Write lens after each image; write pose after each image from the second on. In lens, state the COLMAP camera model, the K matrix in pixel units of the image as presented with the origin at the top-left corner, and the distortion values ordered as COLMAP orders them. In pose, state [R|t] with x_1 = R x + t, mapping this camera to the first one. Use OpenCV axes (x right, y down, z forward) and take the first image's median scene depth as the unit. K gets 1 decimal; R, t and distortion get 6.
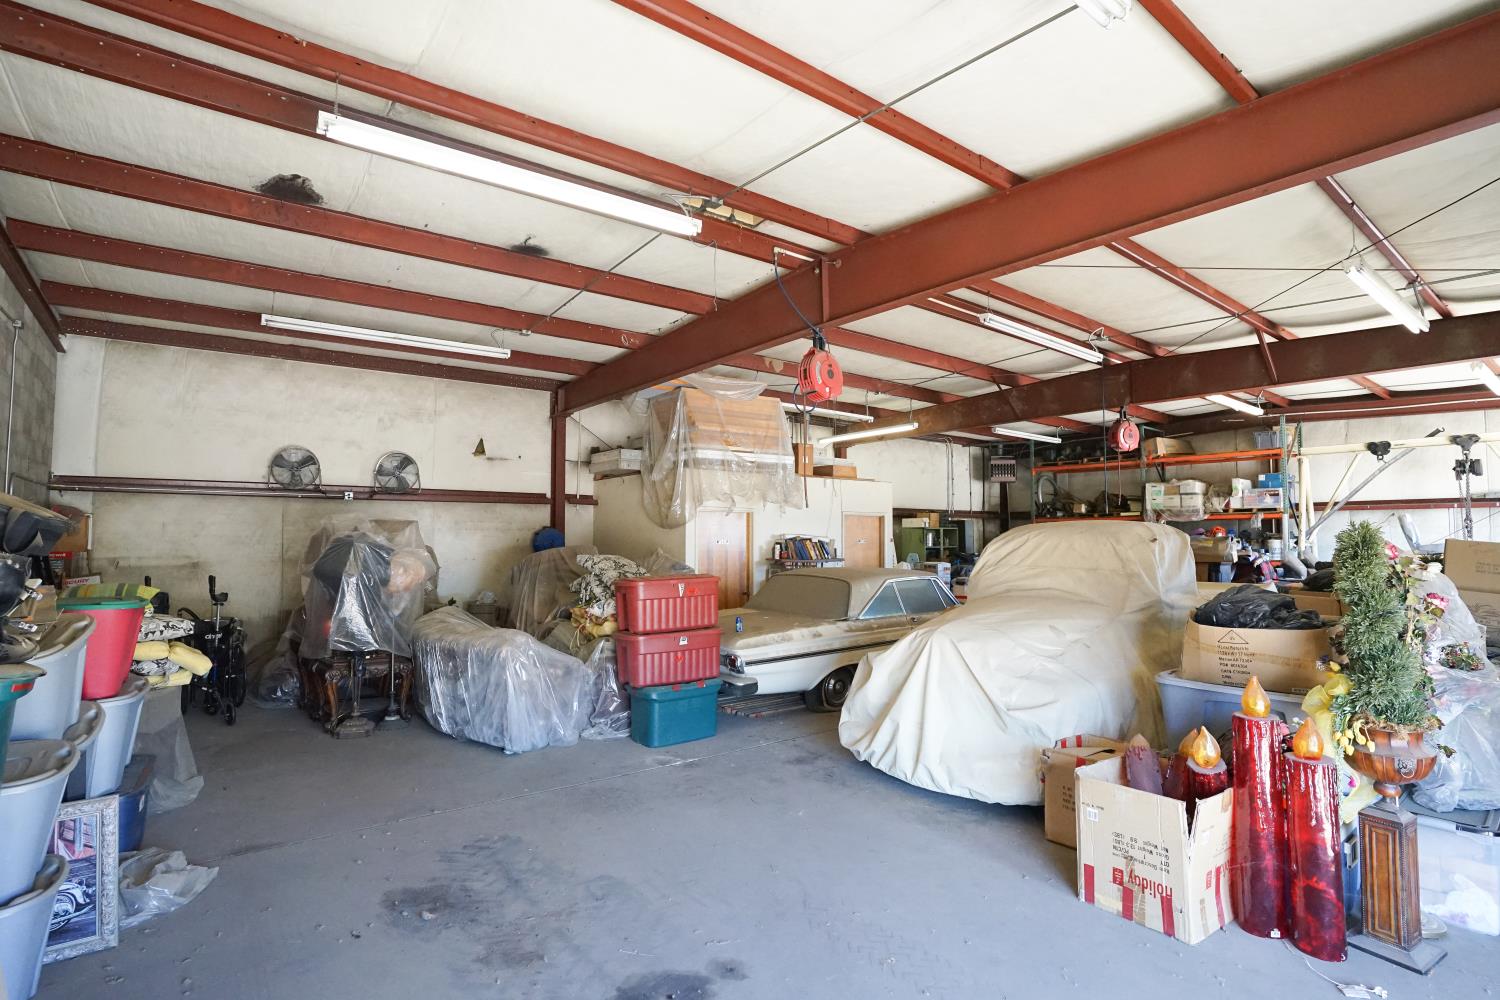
lens RADIAL K [[740.0, 0, 763.7], [0, 740.0, 500.4], [0, 0, 1]] dist [-0.057471, 0.036384]
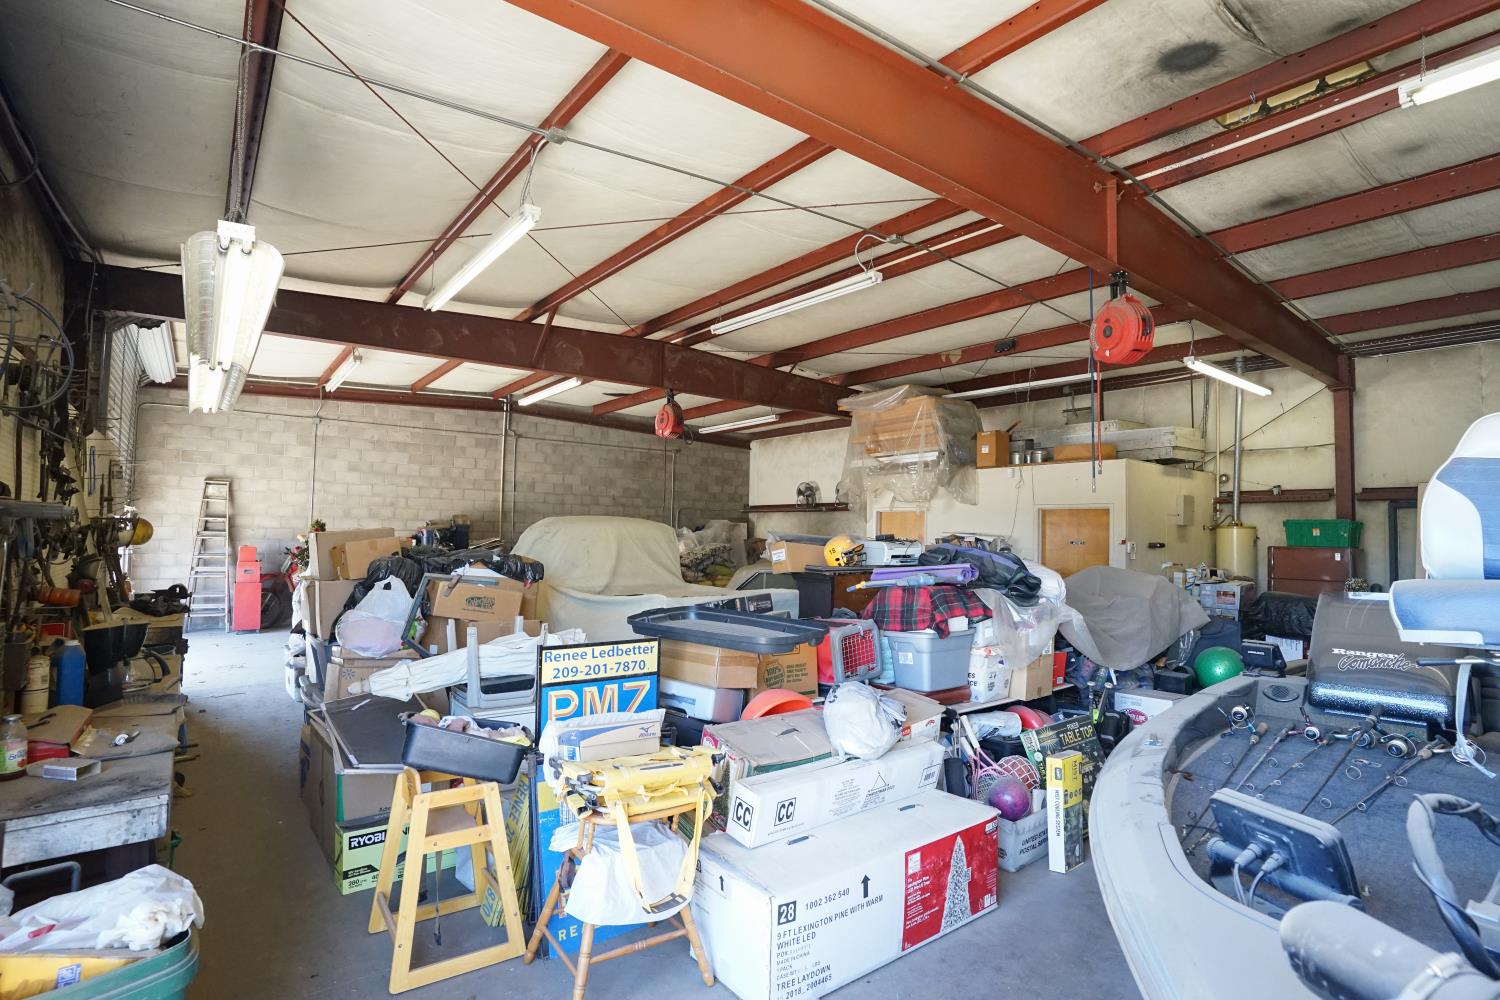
lens RADIAL K [[741.6, 0, 750.0], [0, 741.6, 500.0], [0, 0, 1]] dist [-0.001464, -0.000157]
pose [[-0.015588, -0.033916, -0.999303, 1.179893], [0.038679, 0.998656, -0.034498, 0.024219], [0.999130, -0.039190, -0.014255, 0.883292]]
